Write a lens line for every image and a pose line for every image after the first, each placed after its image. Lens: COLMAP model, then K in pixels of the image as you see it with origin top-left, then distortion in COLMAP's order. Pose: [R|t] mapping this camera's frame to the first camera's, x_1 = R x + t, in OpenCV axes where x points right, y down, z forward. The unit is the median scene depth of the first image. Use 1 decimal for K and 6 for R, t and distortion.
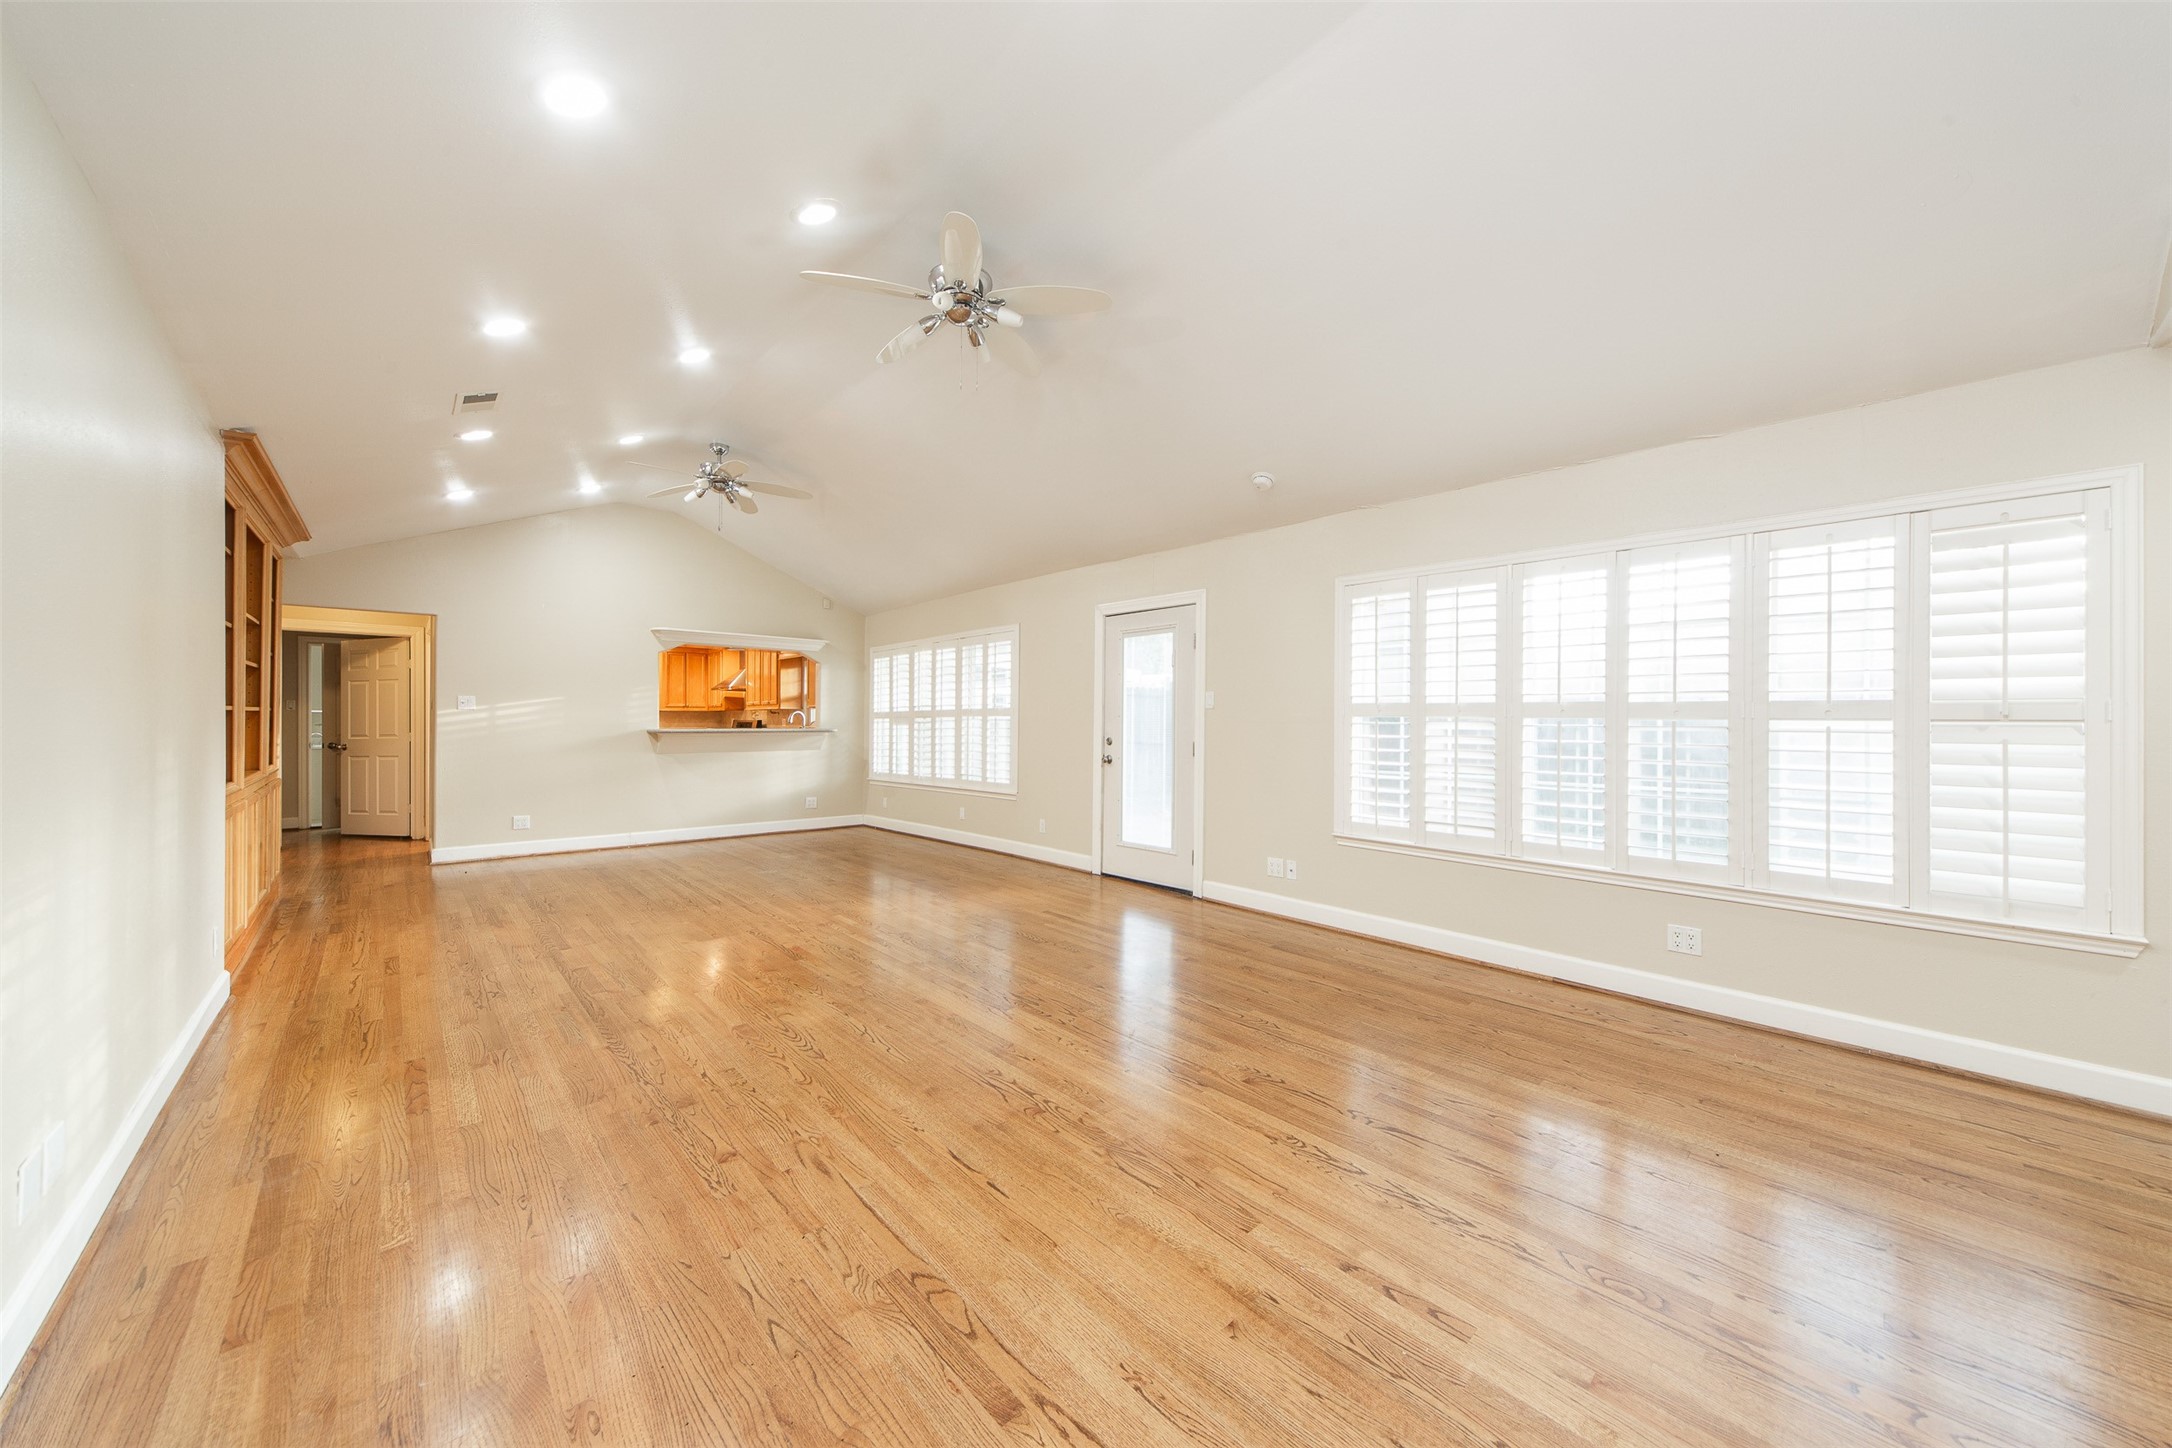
lens RADIAL K [[749.0, 0, 1080.3], [0, 749.0, 729.0], [0, 0, 1]] dist [0.000562, -0.000362]
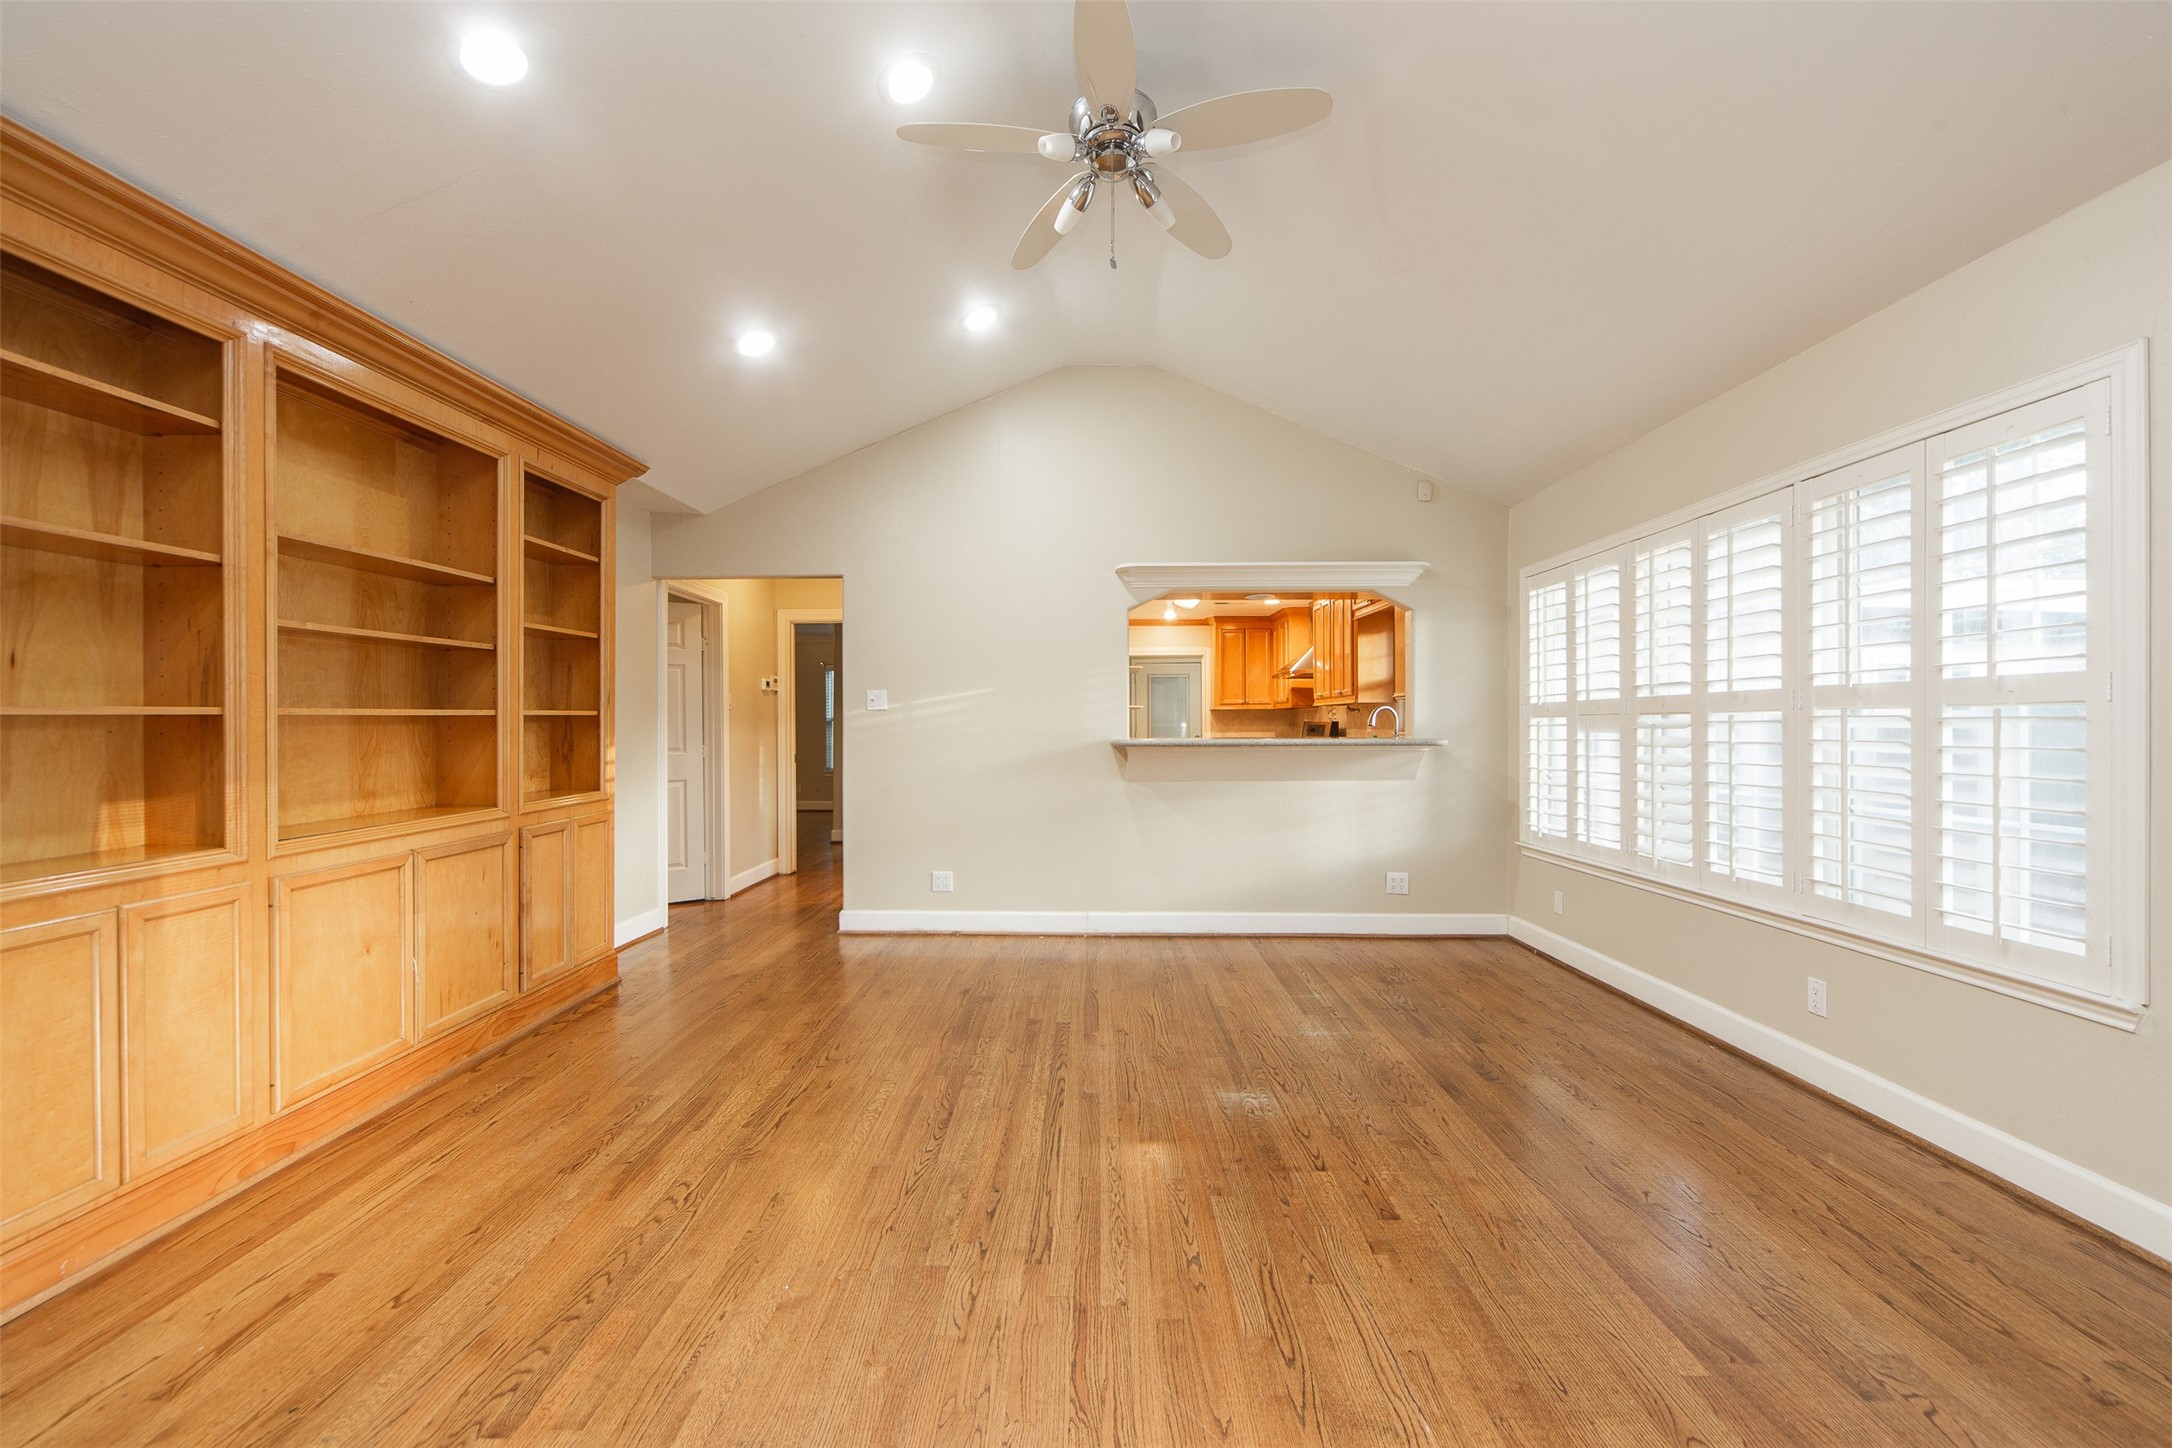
lens RADIAL K [[846.3, 0, 1079.3], [0, 846.3, 718.6], [0, 0, 1]] dist [0.001483, 0.000075]
pose [[0.723585, -0.010272, -0.690159, -0.129176], [0.000548, 0.999897, -0.014307, -0.006586], [0.690236, 0.009974, 0.723516, 0.478227]]
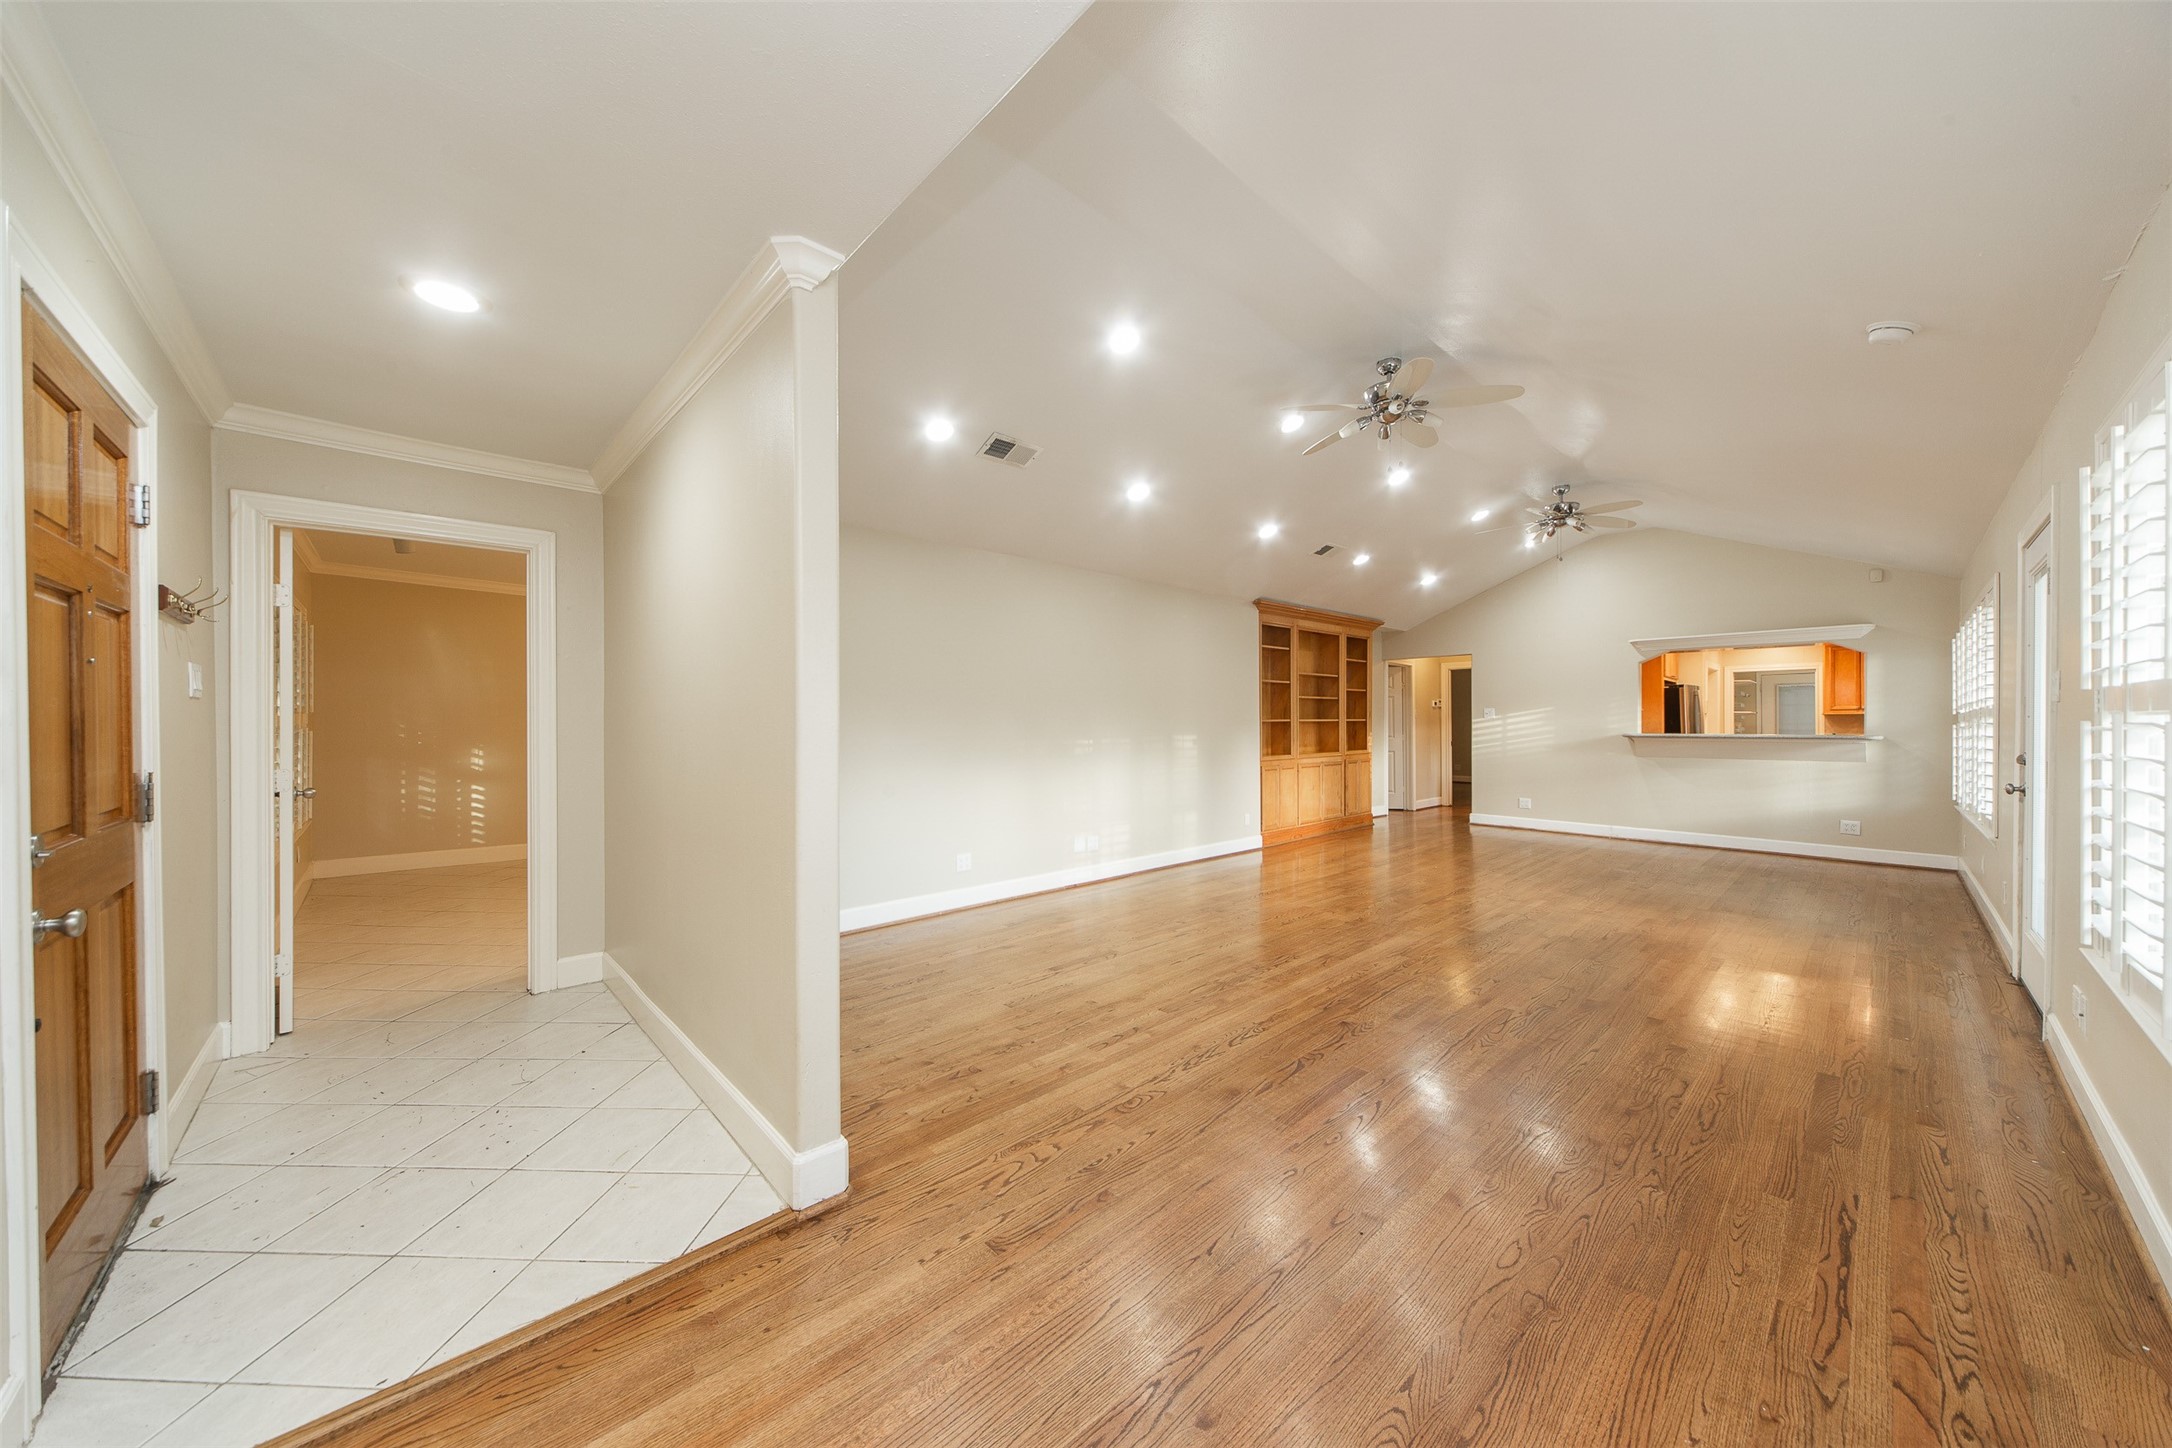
lens RADIAL K [[749.0, 0, 1087.1], [0, 749.0, 724.1], [0, 0, 1]] dist [0.000562, -0.000362]
pose [[0.010114, -0.004975, -0.999936, 0.487842], [-0.009275, 0.999944, -0.005069, -0.000941], [0.999906, 0.009325, 0.010067, 0.193583]]
